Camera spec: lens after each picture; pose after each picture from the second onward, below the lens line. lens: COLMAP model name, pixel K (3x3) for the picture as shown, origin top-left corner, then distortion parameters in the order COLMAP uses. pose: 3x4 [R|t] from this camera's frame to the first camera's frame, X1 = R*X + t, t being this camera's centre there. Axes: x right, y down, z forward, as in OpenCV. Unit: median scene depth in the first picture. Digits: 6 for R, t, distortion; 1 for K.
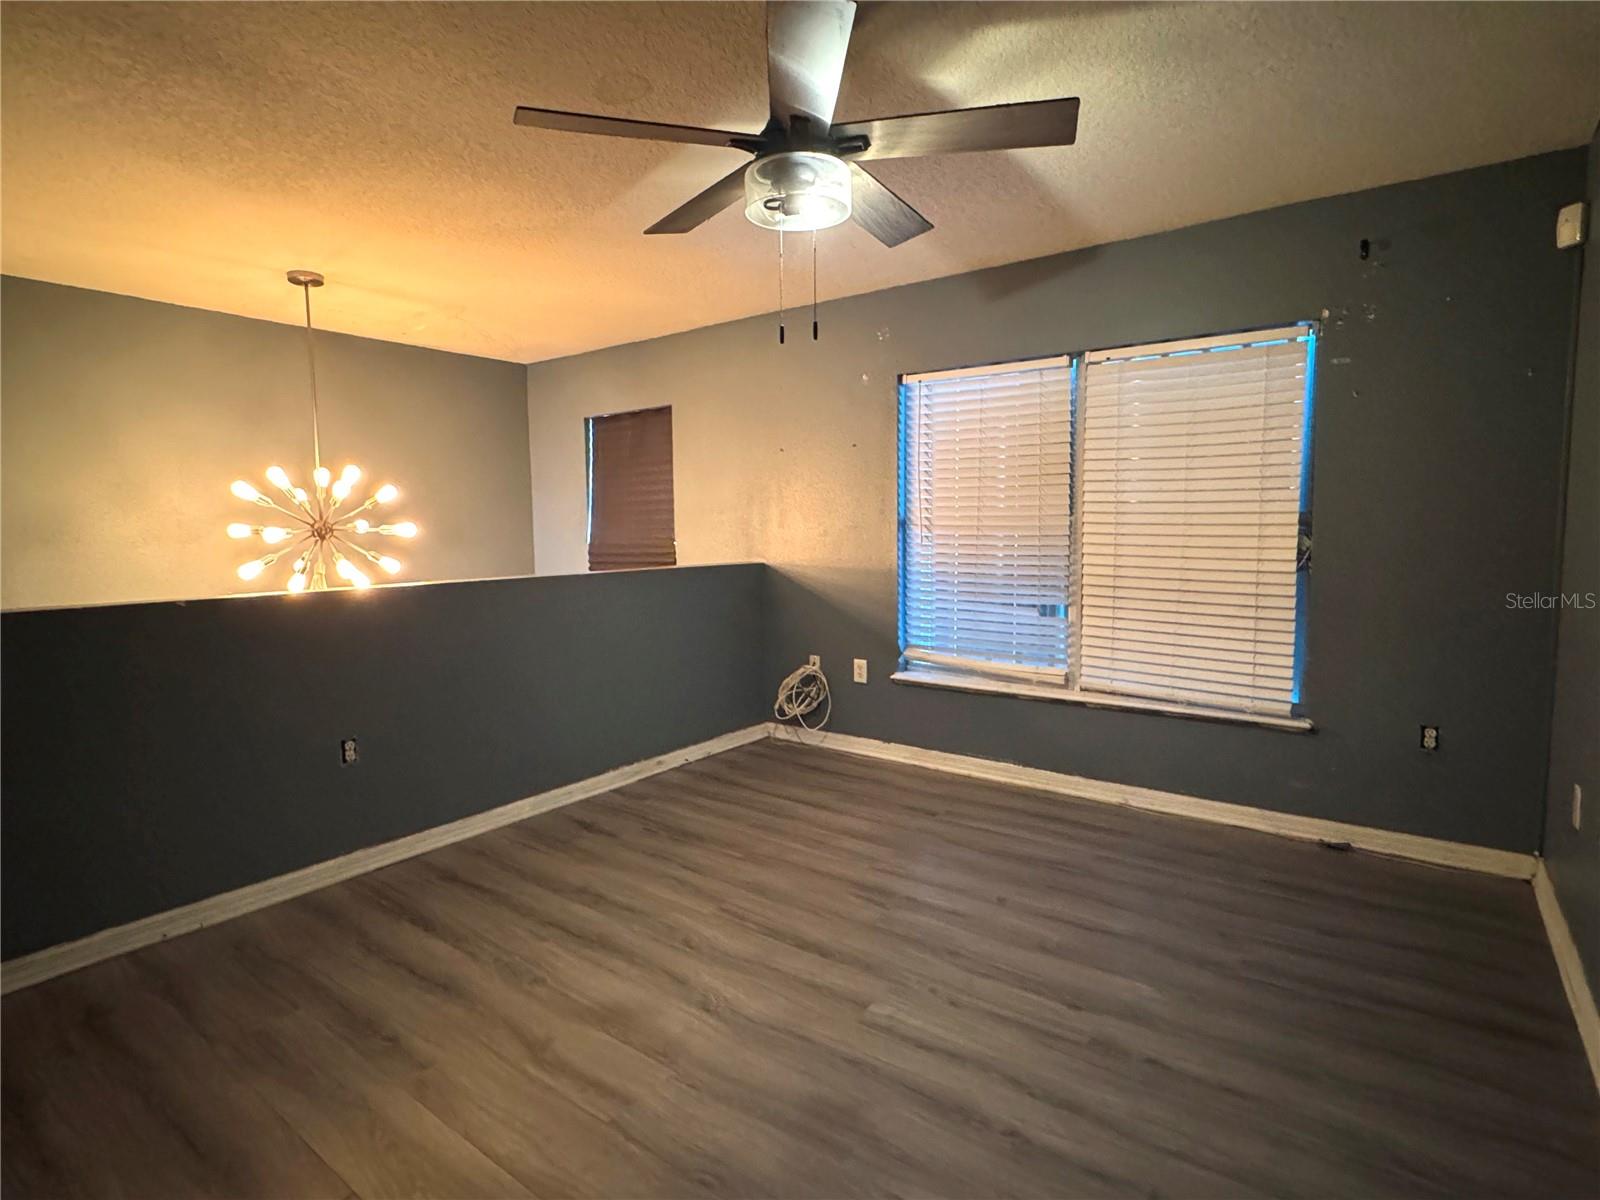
lens RADIAL K [[835.0, 0, 797.9], [0, 835.0, 597.8], [0, 0, 1]] dist [-0.001119, 0.000650]
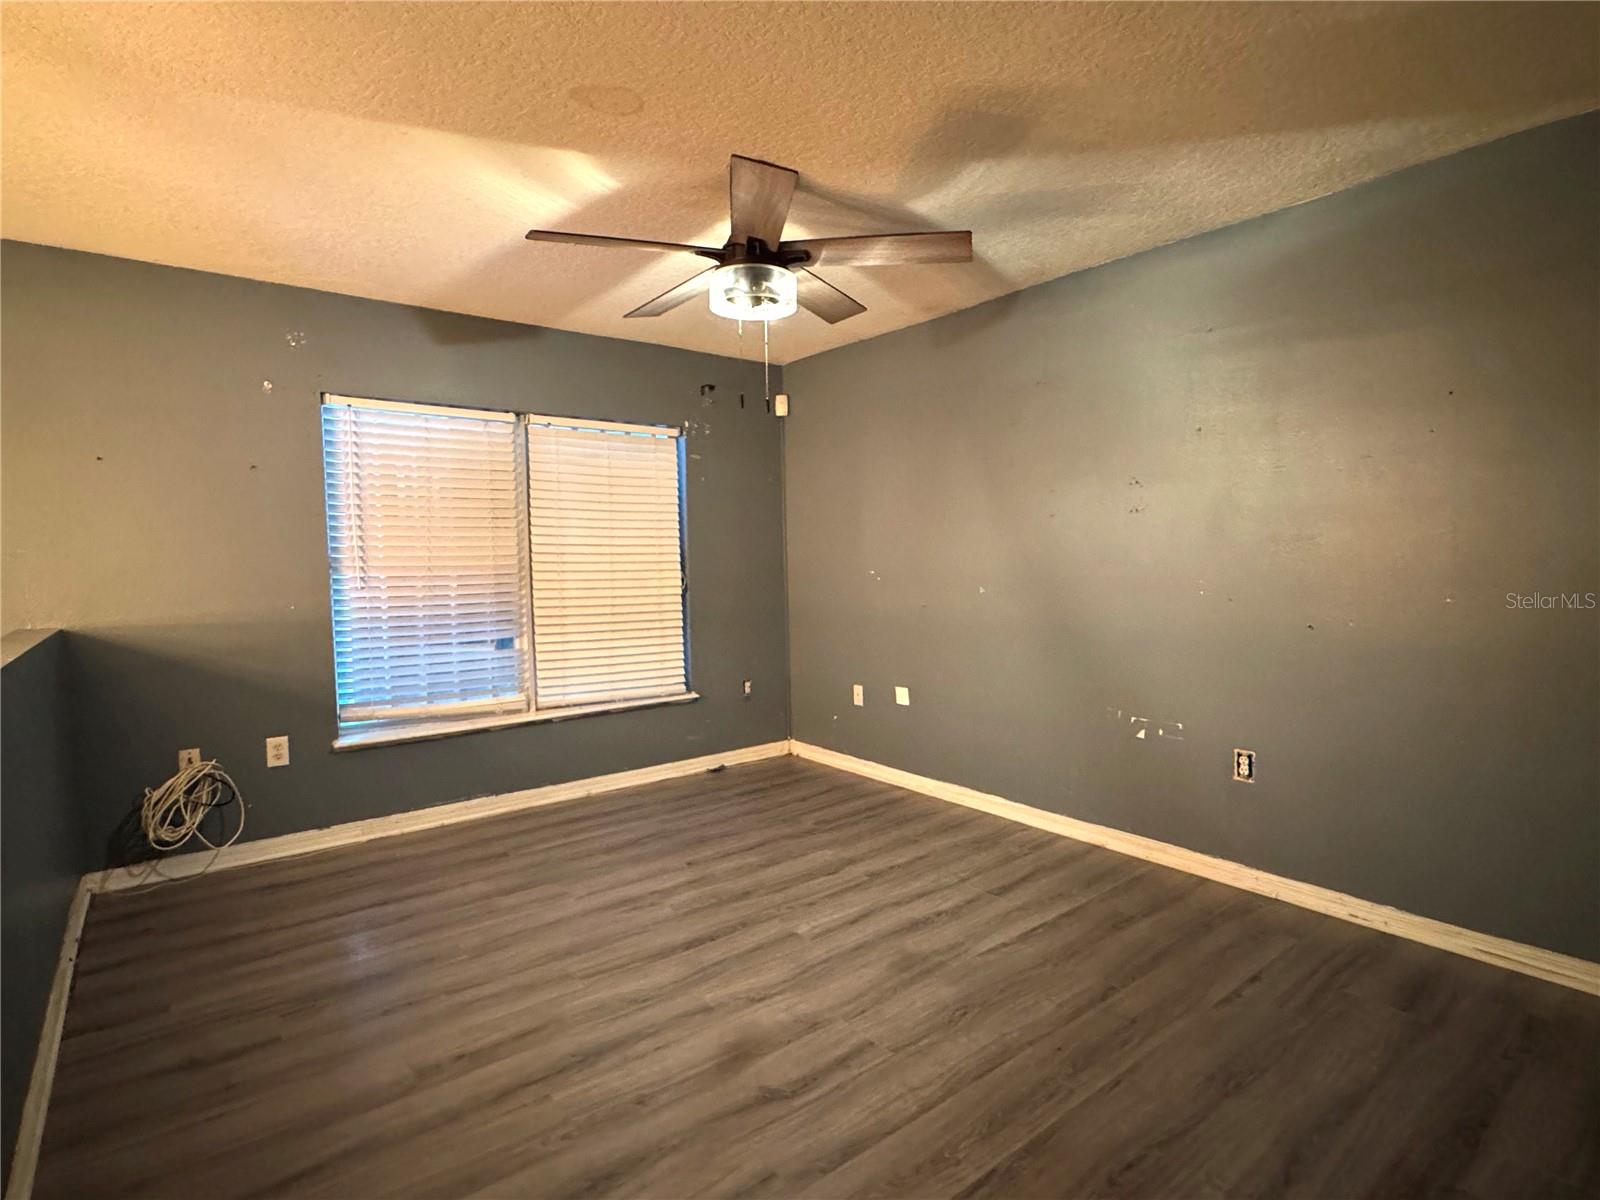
lens RADIAL K [[835.0, 0, 802.0], [0, 835.0, 597.1], [0, 0, 1]] dist [-0.001119, 0.000650]
pose [[0.240736, -0.044596, 0.969566, -0.775321], [0.098914, 0.994870, 0.021200, -0.035117], [-0.965537, 0.090800, 0.243912, 0.430206]]
